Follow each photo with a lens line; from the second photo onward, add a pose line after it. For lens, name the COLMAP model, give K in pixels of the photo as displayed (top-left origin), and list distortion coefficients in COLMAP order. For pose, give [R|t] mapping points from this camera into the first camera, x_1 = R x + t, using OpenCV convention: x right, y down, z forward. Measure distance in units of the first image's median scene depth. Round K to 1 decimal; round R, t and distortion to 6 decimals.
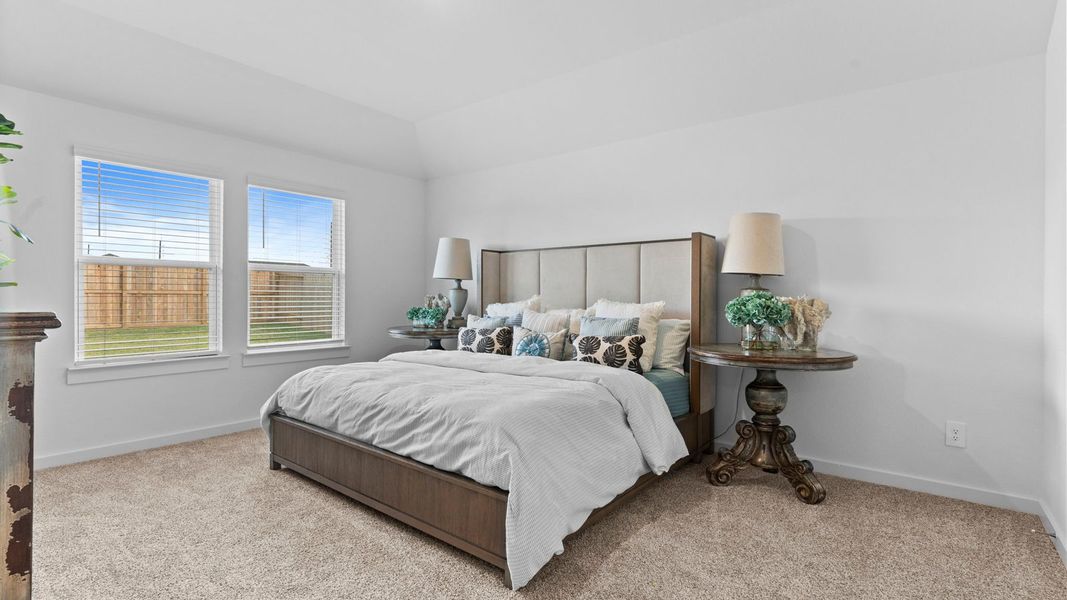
lens RADIAL K [[522.3, 0, 533.5], [0, 522.3, 300.0], [0, 0, 1]] dist [0.000980, -0.000107]
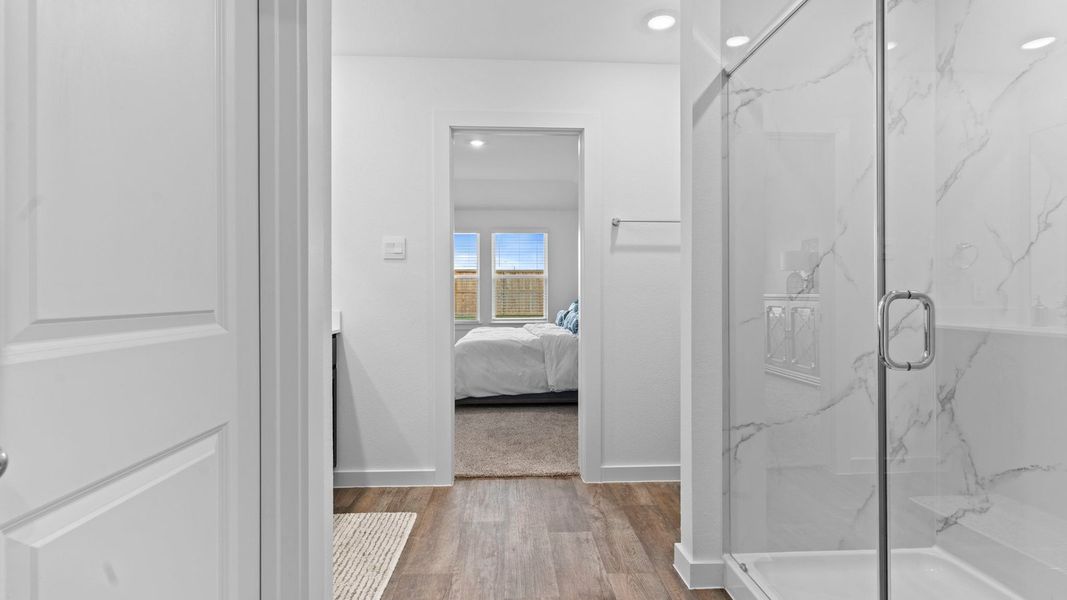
lens RADIAL K [[539.2, 0, 532.4], [0, 539.2, 297.2], [0, 0, 1]] dist [-0.000580, 0.000366]
pose [[0.632528, -0.003440, -0.774530, 1.060027], [0.002837, 0.999994, -0.002124, 0.014616], [0.774532, -0.000854, 0.632534, -0.102536]]
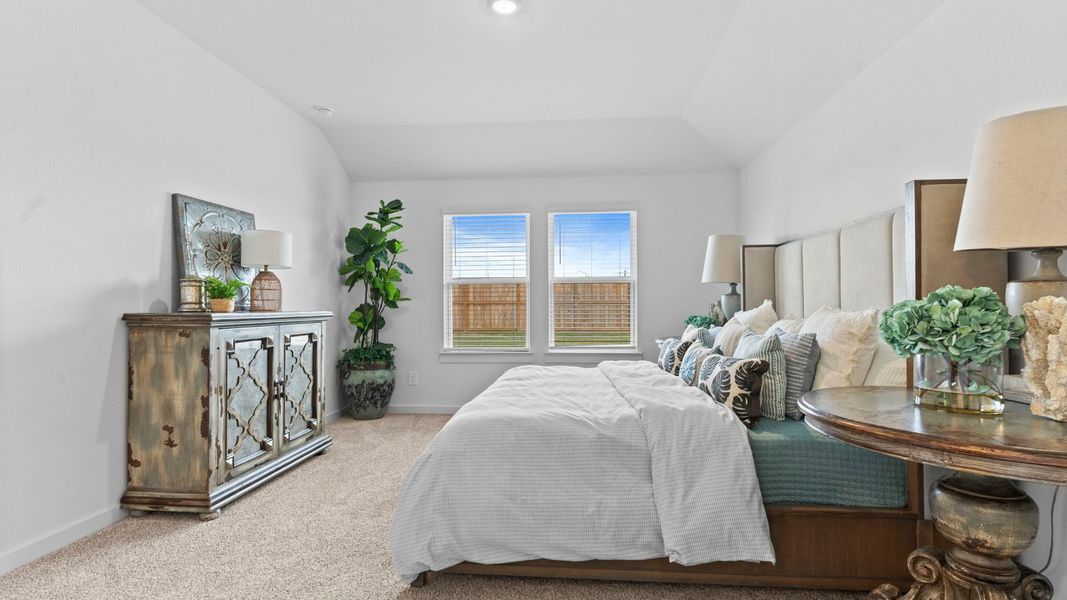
lens RADIAL K [[539.2, 0, 532.4], [0, 539.2, 297.2], [0, 0, 1]] dist [-0.000580, 0.000366]
pose [[0.520476, -0.020326, -0.853634, 0.516246], [0.002359, 0.999747, -0.022366, 0.002848], [0.853873, 0.009627, 0.520392, 0.325432]]
